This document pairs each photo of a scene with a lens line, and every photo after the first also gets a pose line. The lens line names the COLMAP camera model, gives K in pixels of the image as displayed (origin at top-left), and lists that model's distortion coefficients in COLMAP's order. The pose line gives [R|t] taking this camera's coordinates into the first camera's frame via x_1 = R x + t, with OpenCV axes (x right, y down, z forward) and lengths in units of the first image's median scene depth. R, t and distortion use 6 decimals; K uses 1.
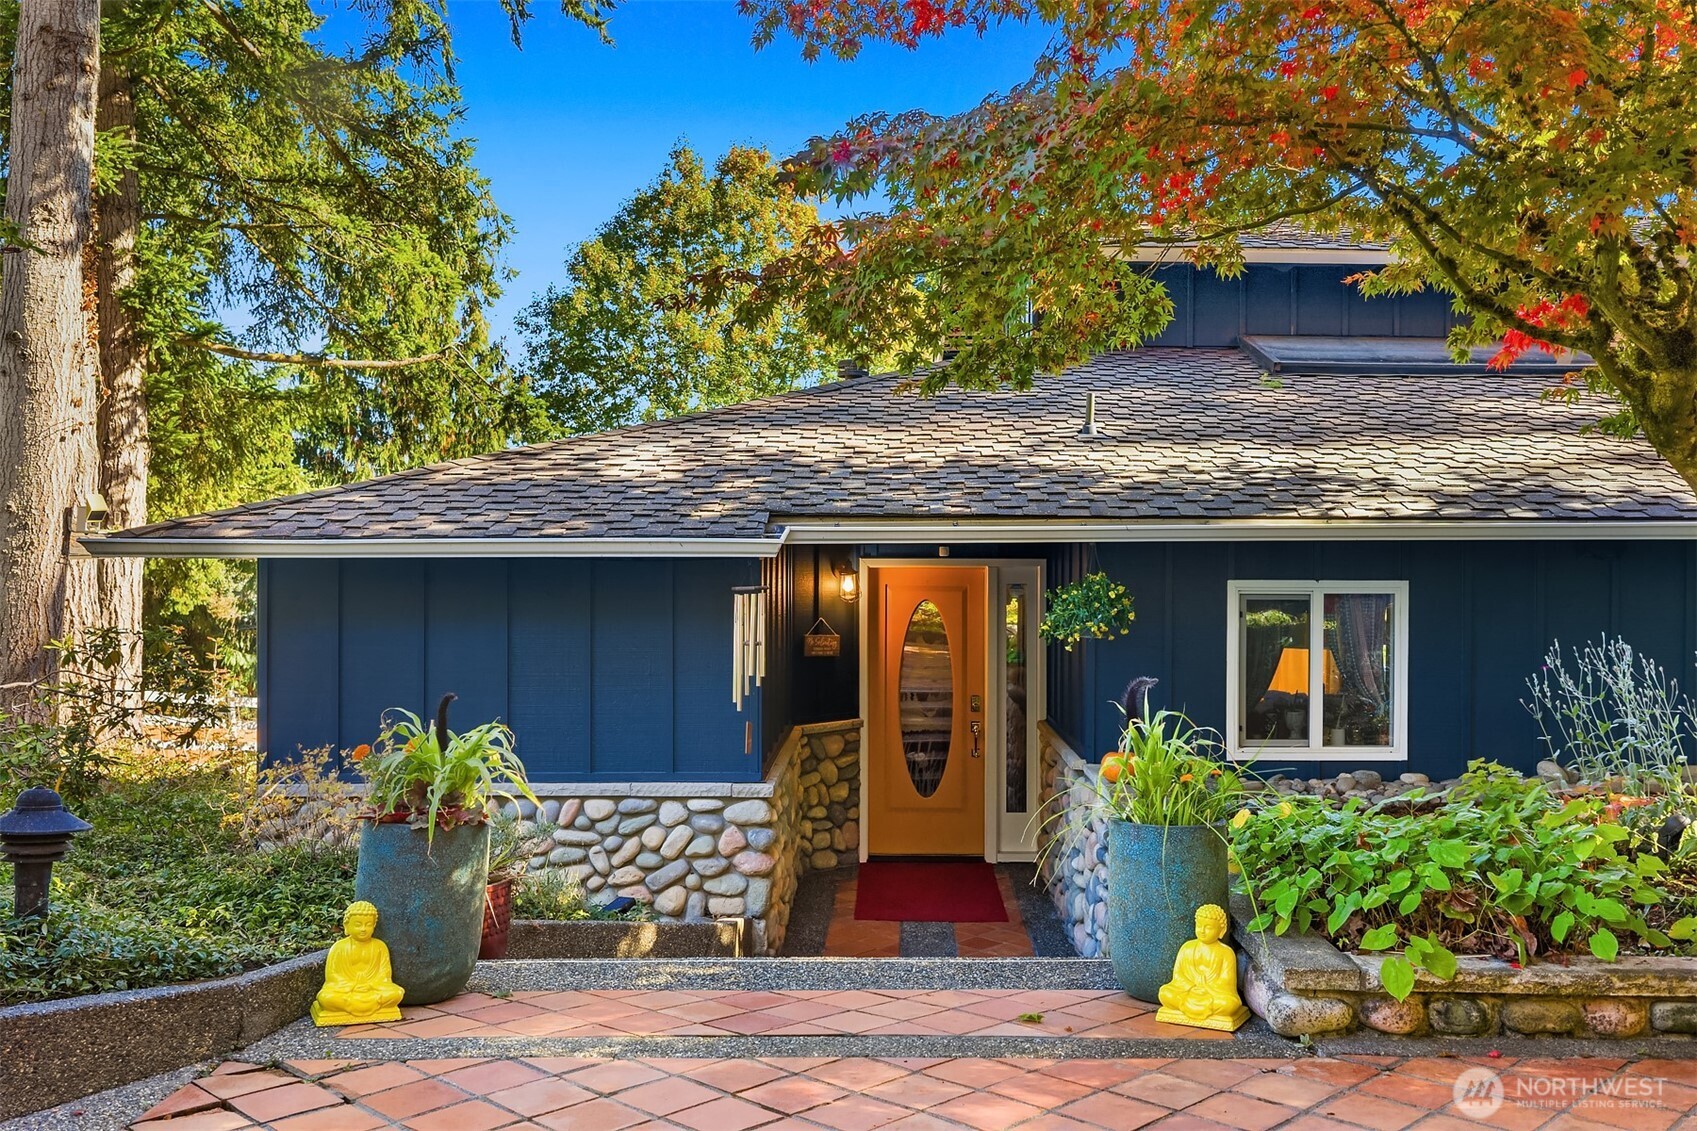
lens RADIAL K [[1433.5, 0, 849.0], [0, 1433.5, 596.7], [0, 0, 1]] dist [-0.005015, -0.007393]
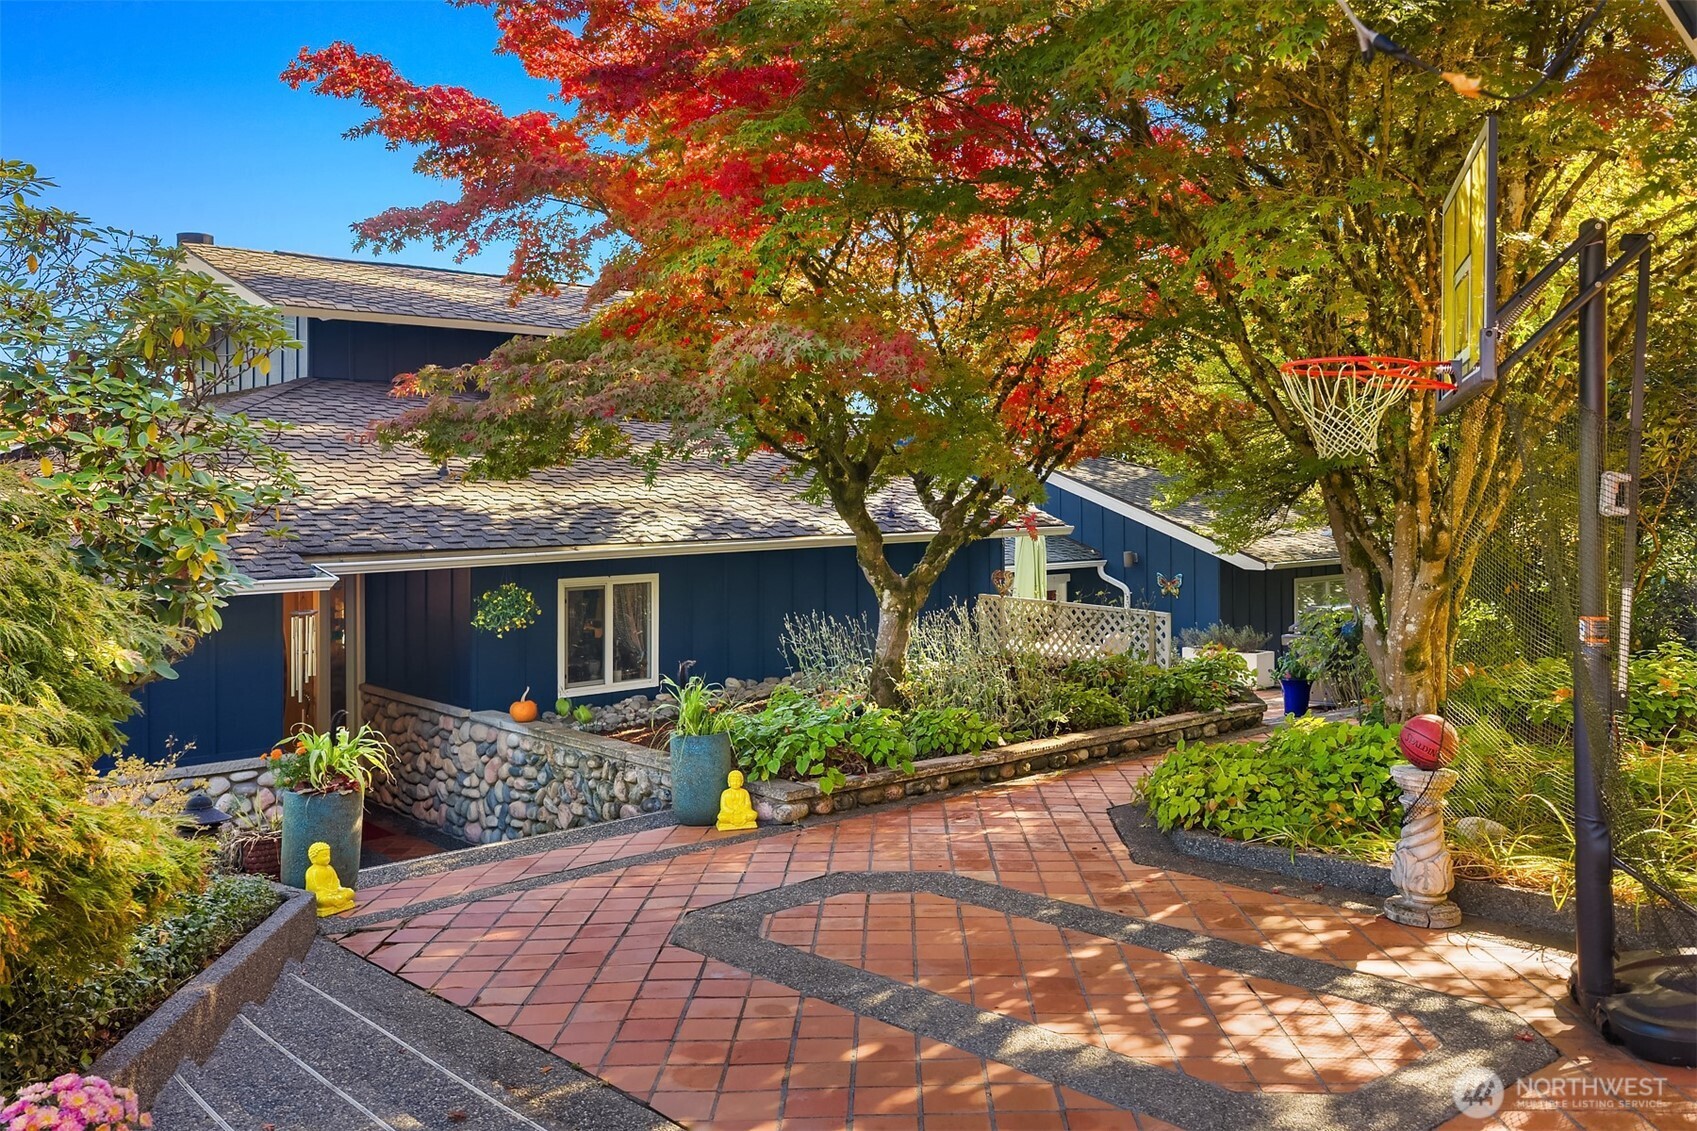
lens RADIAL K [[1392.8, 0, 848.5], [0, 1392.8, 565.5], [0, 0, 1]] dist [0.004769, -0.000532]
pose [[0.750223, -0.047627, 0.659467, -0.522958], [0.027373, 0.998784, 0.040993, -0.086424], [-0.660618, -0.012702, 0.750615, -0.333021]]
